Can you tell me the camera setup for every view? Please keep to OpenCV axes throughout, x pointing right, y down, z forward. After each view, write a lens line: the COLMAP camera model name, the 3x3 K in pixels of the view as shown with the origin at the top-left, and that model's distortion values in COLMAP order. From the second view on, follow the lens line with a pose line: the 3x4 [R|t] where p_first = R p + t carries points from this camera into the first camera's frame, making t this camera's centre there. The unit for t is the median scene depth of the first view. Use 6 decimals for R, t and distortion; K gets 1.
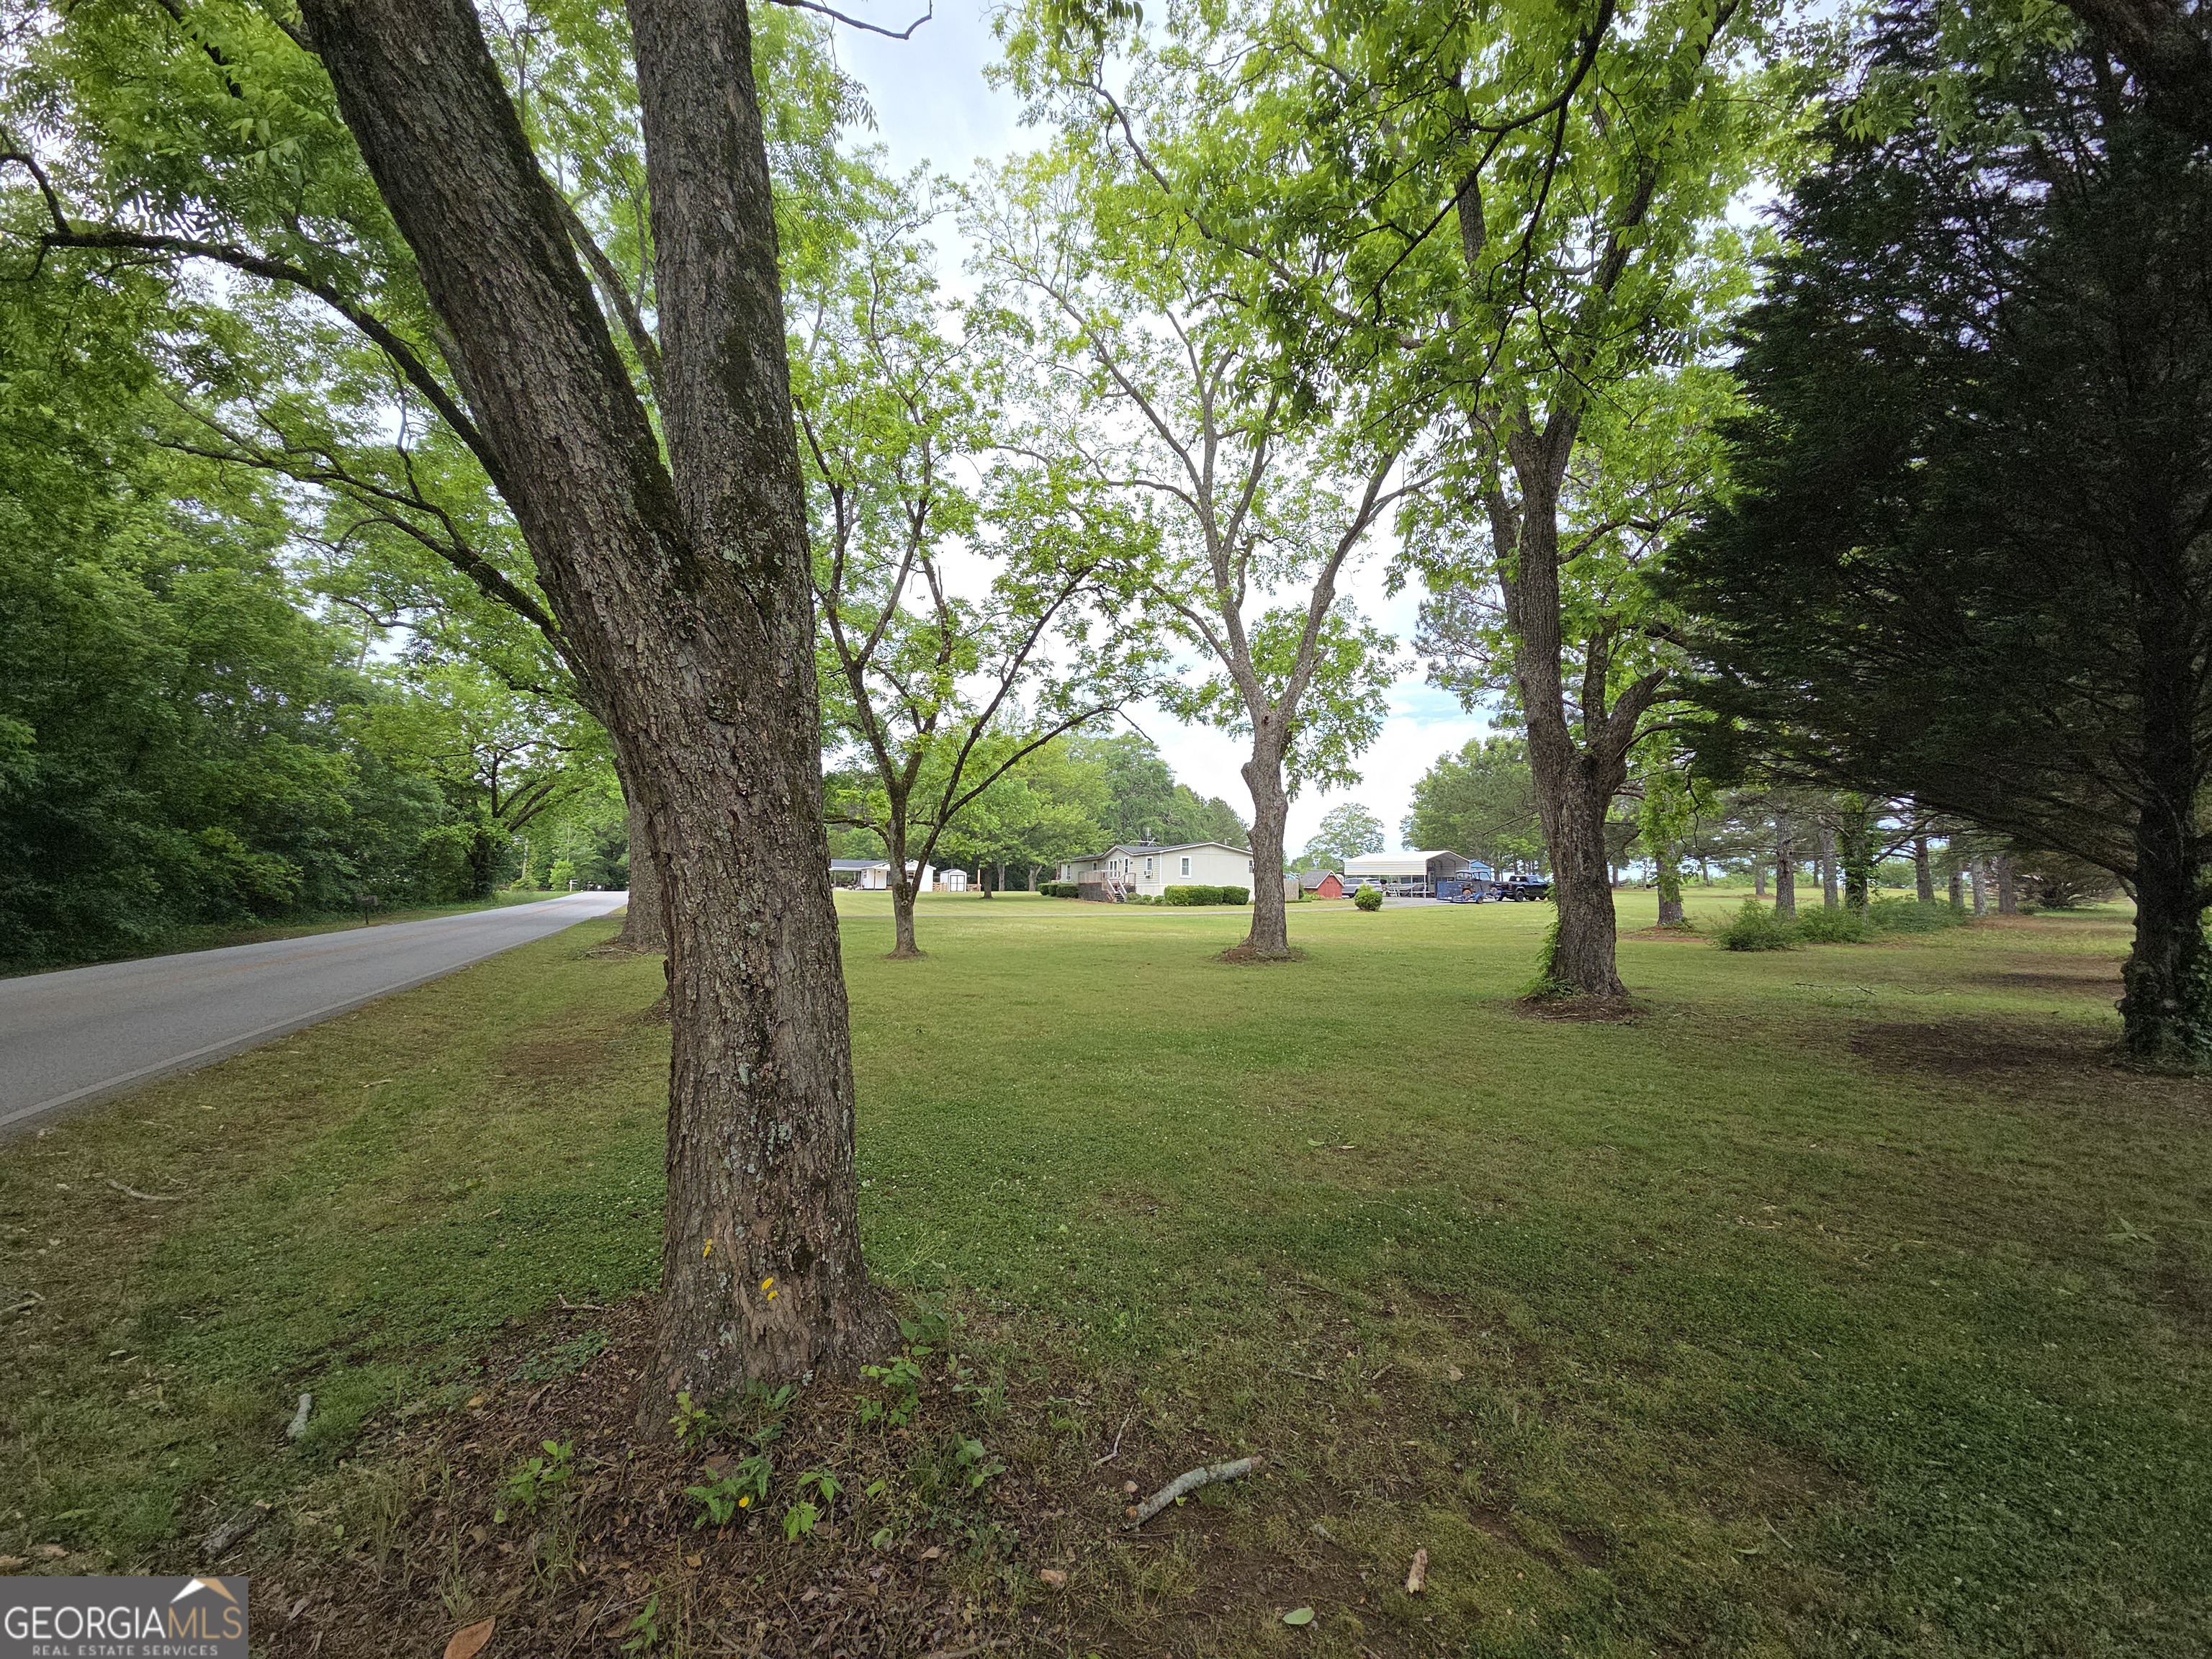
lens RADIAL K [[898.7, 0, 1107.6], [0, 898.7, 827.6], [0, 0, 1]] dist [0.008427, -0.002408]
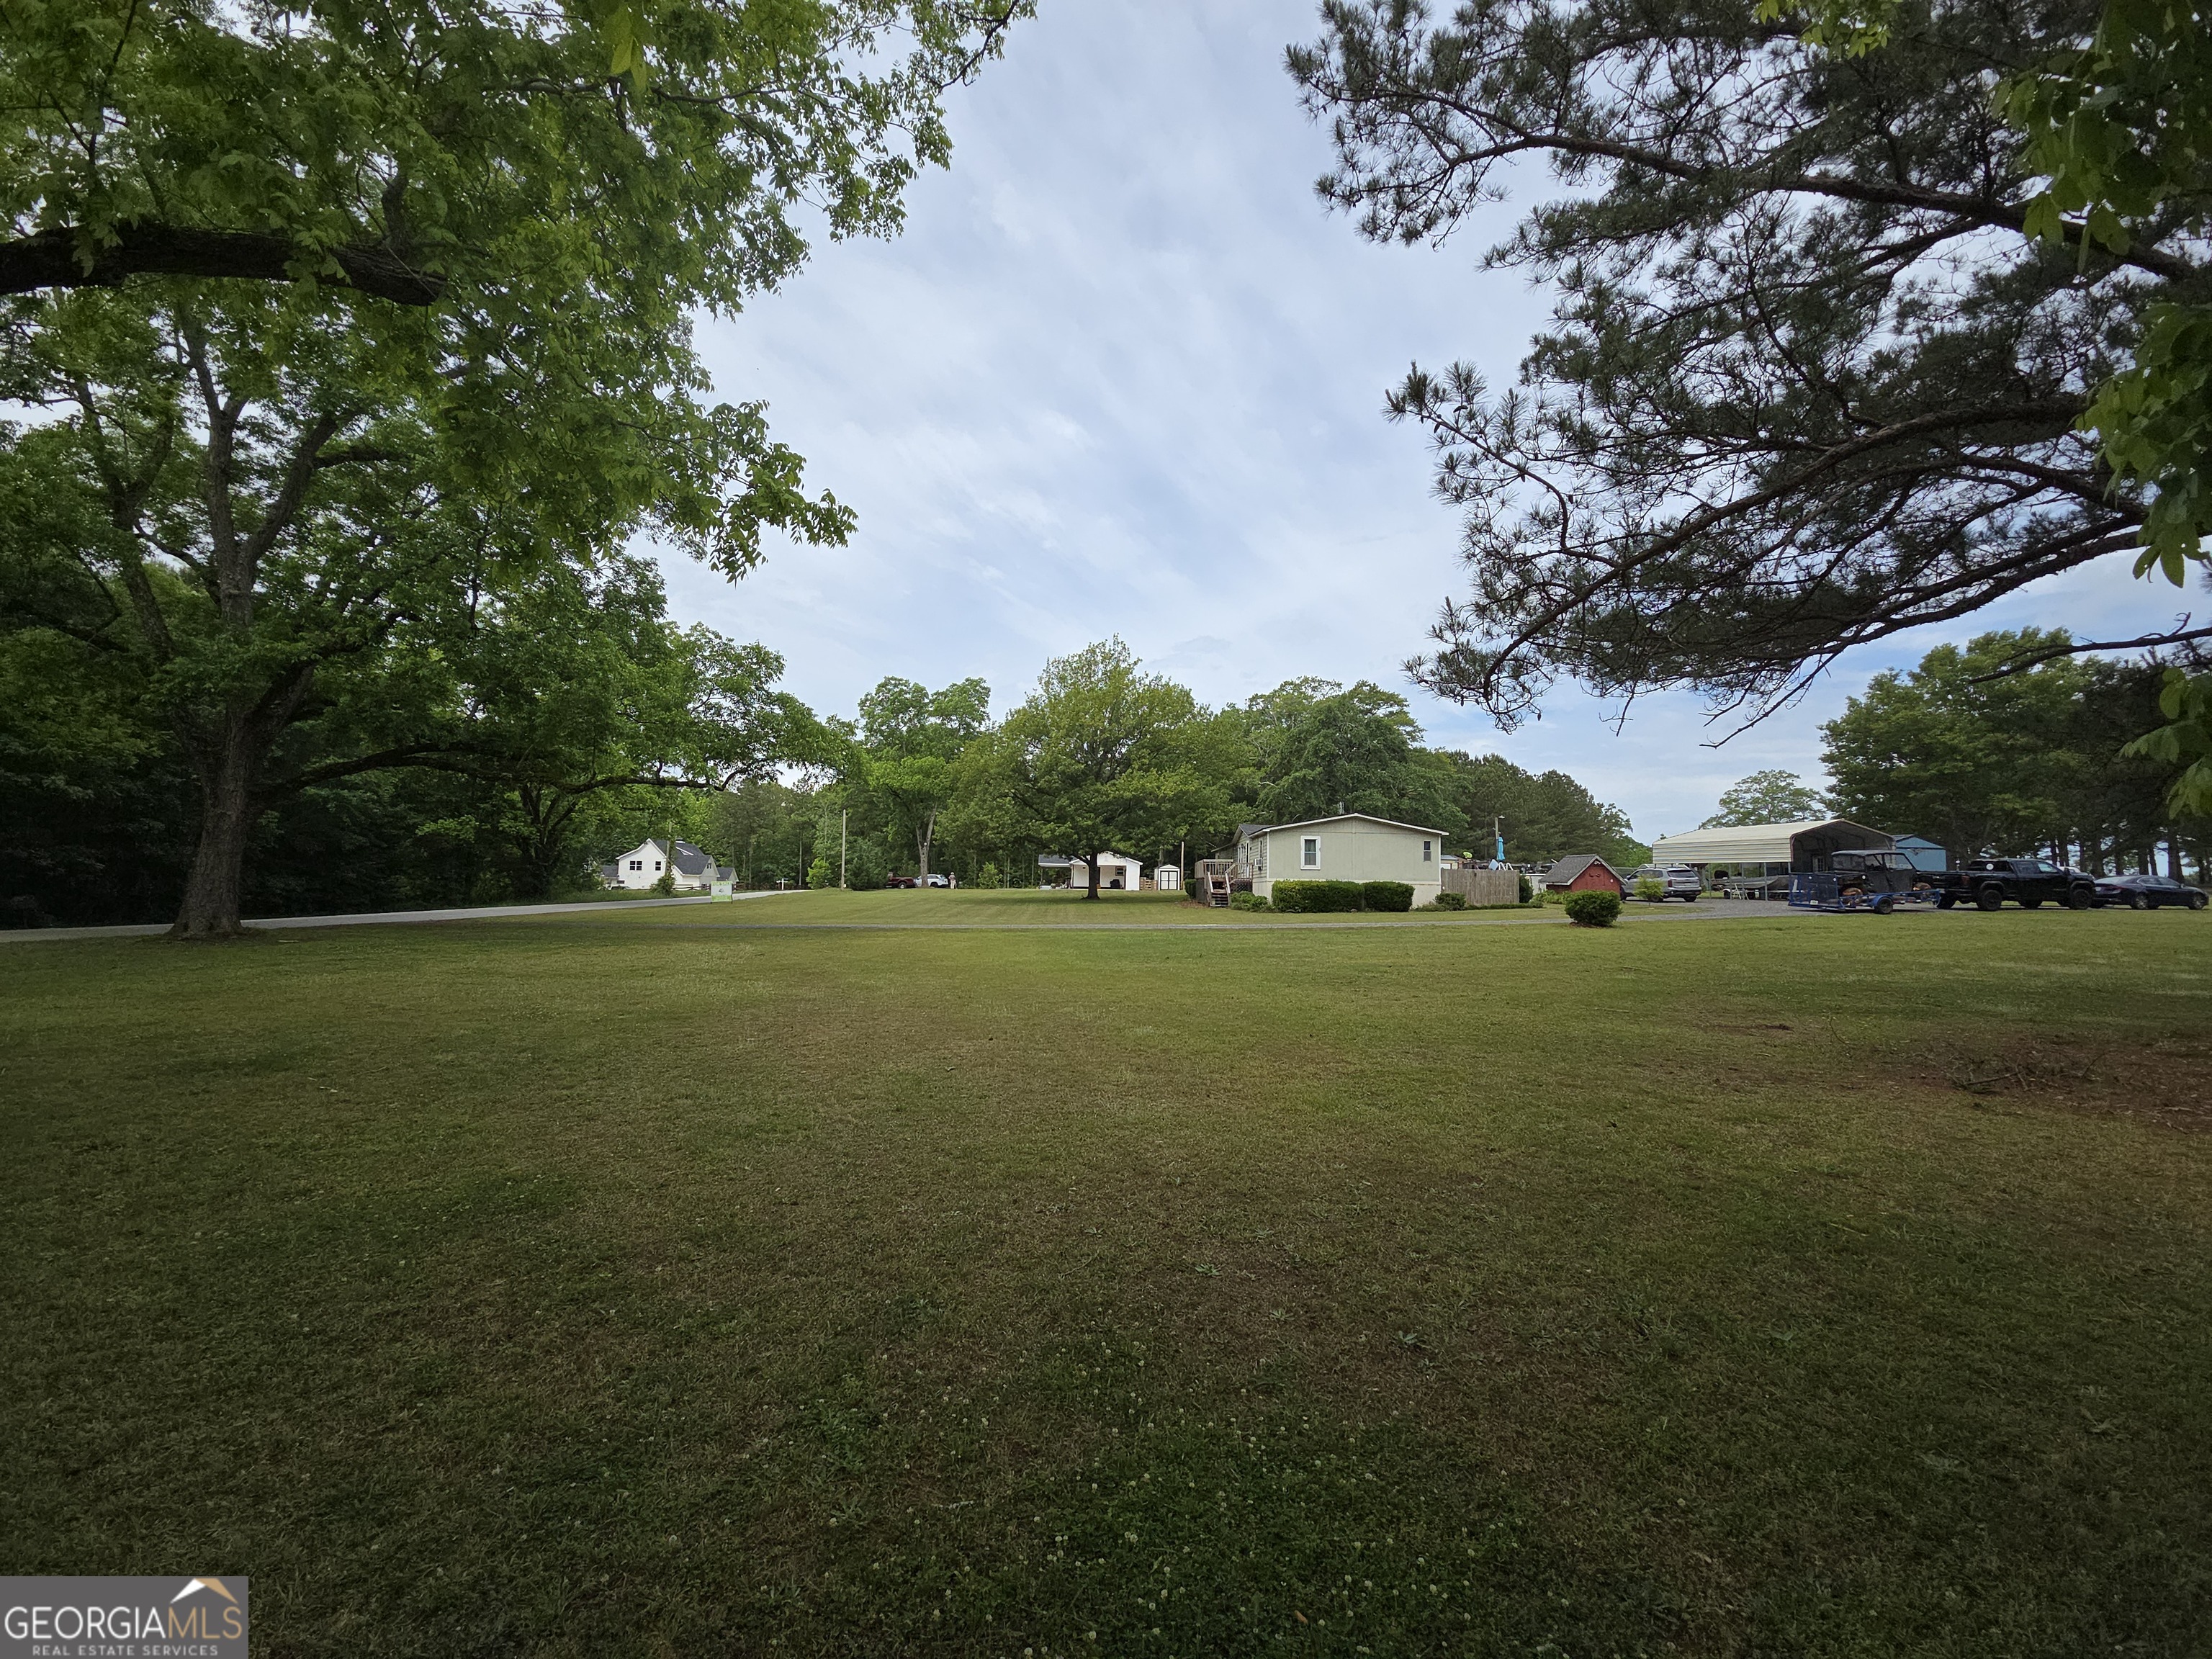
lens RADIAL K [[898.7, 0, 1099.1], [0, 898.7, 831.8], [0, 0, 1]] dist [0.008427, -0.002408]
pose [[0.916456, -0.026487, -0.399257, 0.193573], [0.029003, 0.999579, 0.000261, 0.022220], [0.399082, -0.011819, 0.916839, 0.315476]]
